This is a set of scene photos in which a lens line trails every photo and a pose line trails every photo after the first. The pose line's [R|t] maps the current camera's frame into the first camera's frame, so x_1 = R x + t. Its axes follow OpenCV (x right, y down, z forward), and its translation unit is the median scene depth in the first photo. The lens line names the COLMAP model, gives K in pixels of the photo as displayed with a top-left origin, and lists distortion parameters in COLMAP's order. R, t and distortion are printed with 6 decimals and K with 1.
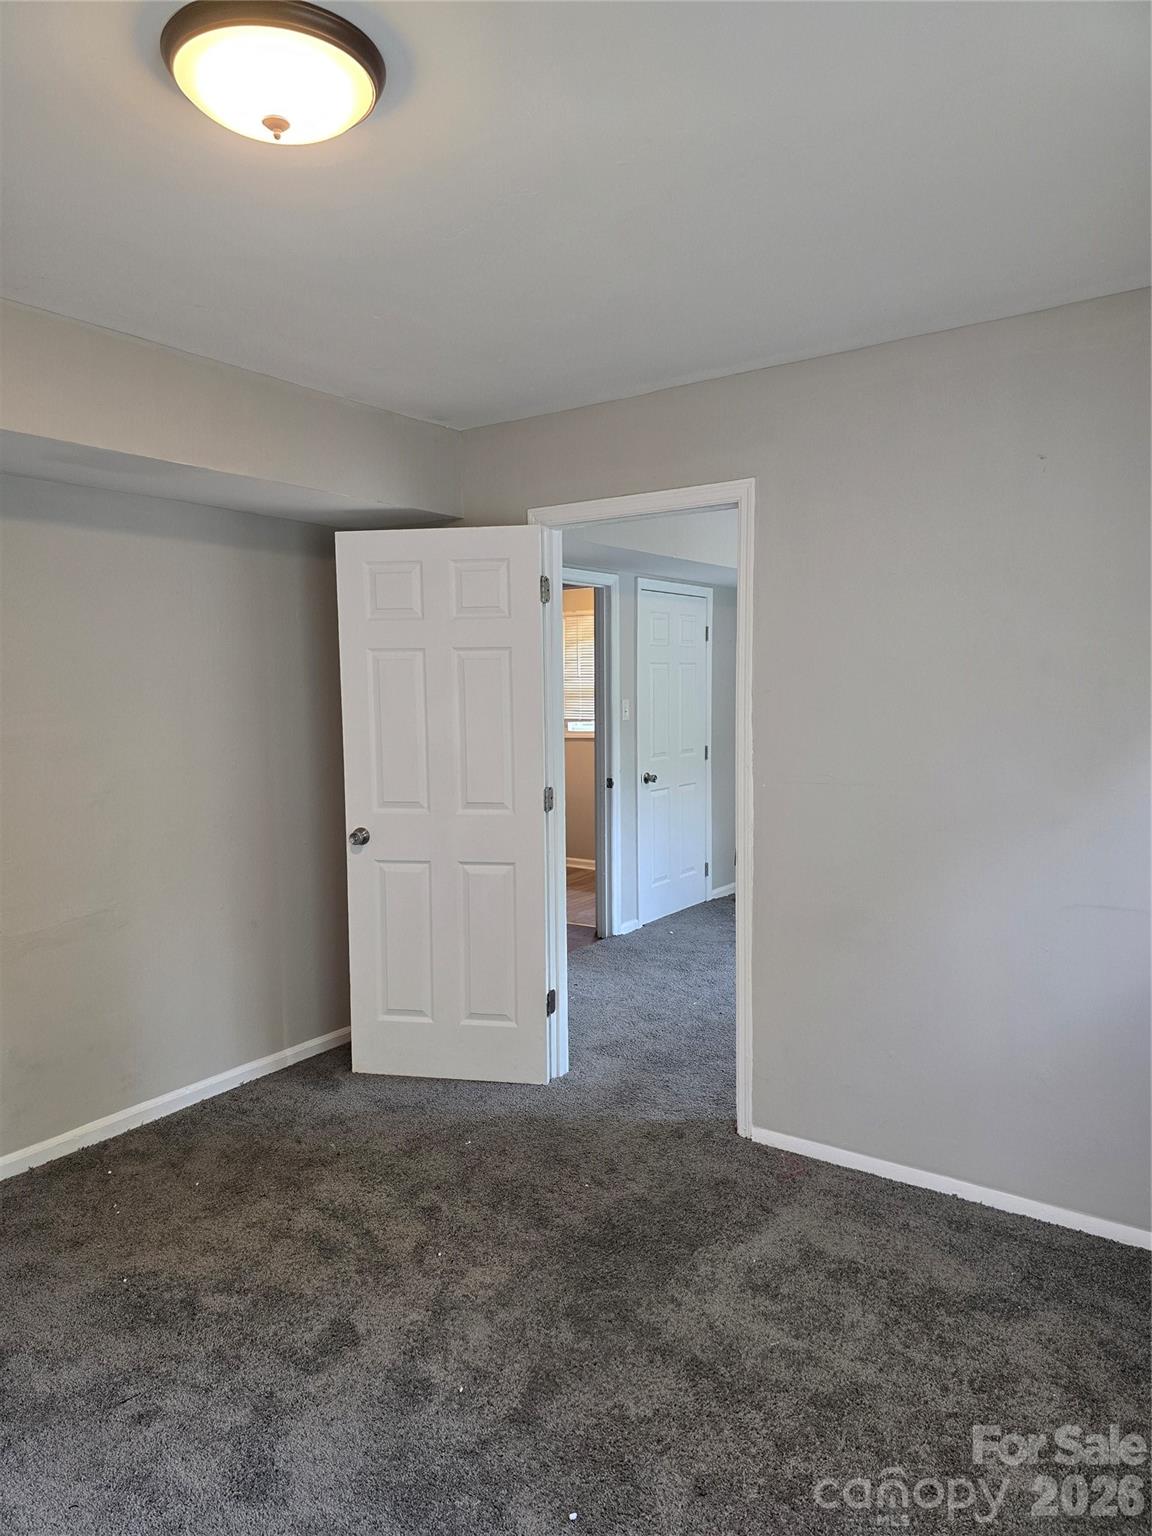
lens RADIAL K [[1014.7, 0, 579.6], [0, 1014.7, 763.3], [0, 0, 1]] dist [0.058946, -0.053511]
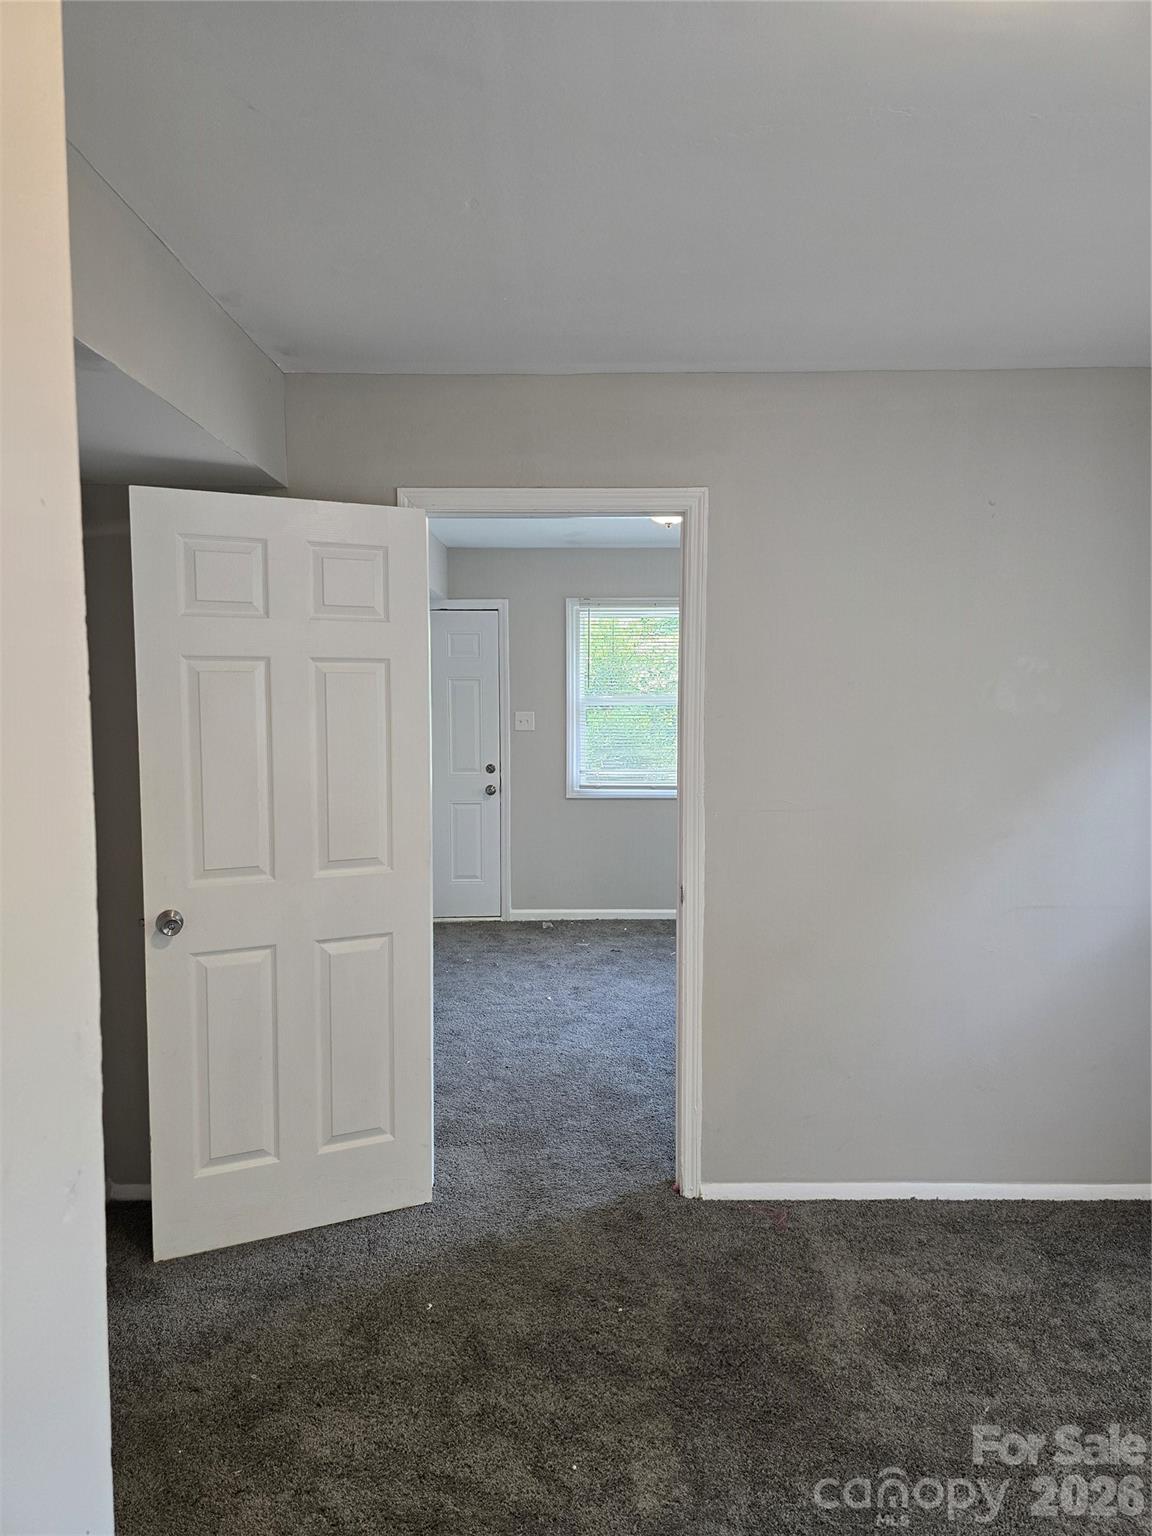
lens RADIAL K [[1014.7, 0, 579.2], [0, 1014.7, 765.1], [0, 0, 1]] dist [0.058946, -0.053511]
pose [[0.818141, -0.032993, 0.574071, -0.412080], [0.039713, 0.999211, 0.000829, -0.027641], [-0.573645, 0.022120, 0.818805, 0.274847]]
